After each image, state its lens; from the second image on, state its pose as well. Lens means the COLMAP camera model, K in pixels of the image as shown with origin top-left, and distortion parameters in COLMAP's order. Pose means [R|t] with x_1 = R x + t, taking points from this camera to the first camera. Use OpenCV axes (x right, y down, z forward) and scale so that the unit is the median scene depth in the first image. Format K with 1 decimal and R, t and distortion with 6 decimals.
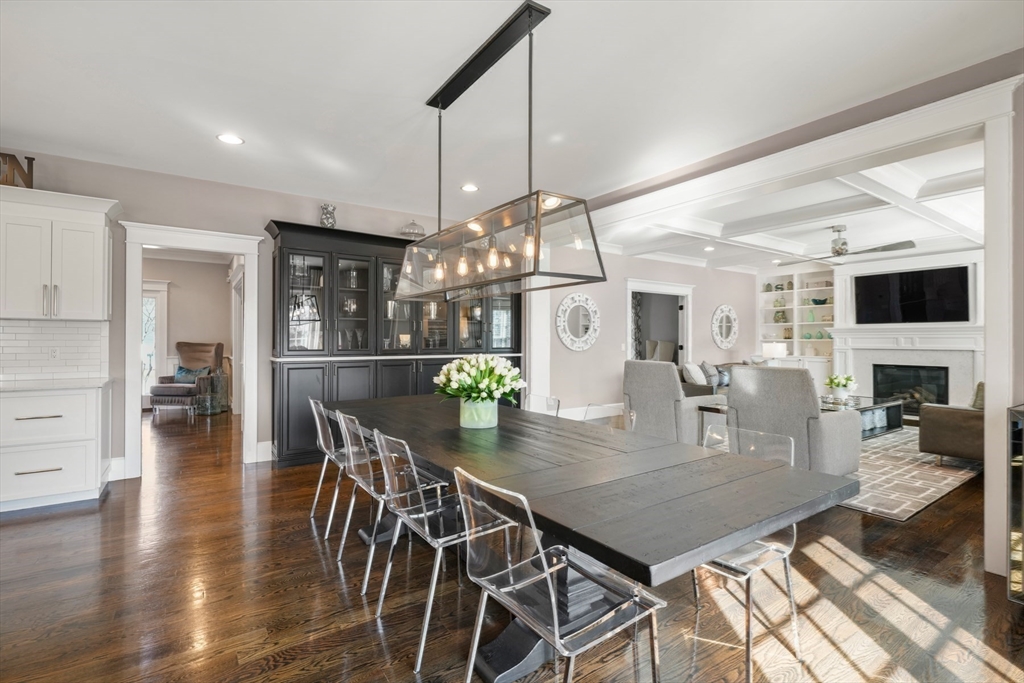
lens RADIAL K [[455.0, 0, 512.0], [0, 455.0, 341.5], [0, 0, 1]] dist [0.001135, 0.000068]
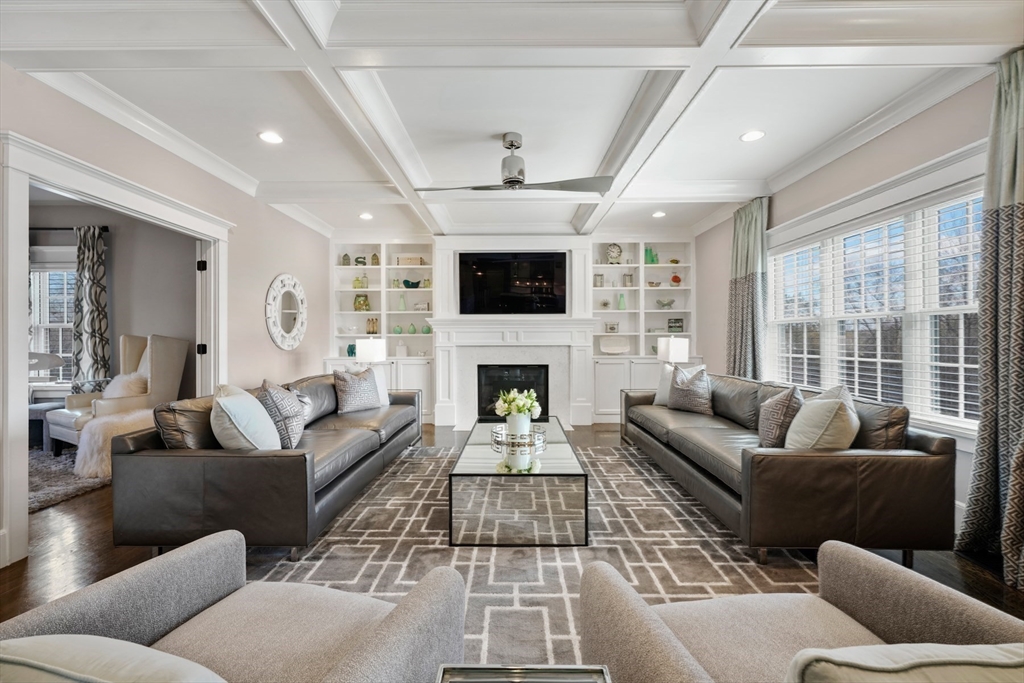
lens RADIAL K [[433.0, 0, 508.6], [0, 433.0, 339.3], [0, 0, 1]] dist [-0.001307, 0.000156]
pose [[0.560459, -0.003859, 0.828173, 0.176136], [0.005586, 0.999984, 0.000880, 0.004347], [-0.828164, 0.004133, 0.560471, 0.480220]]
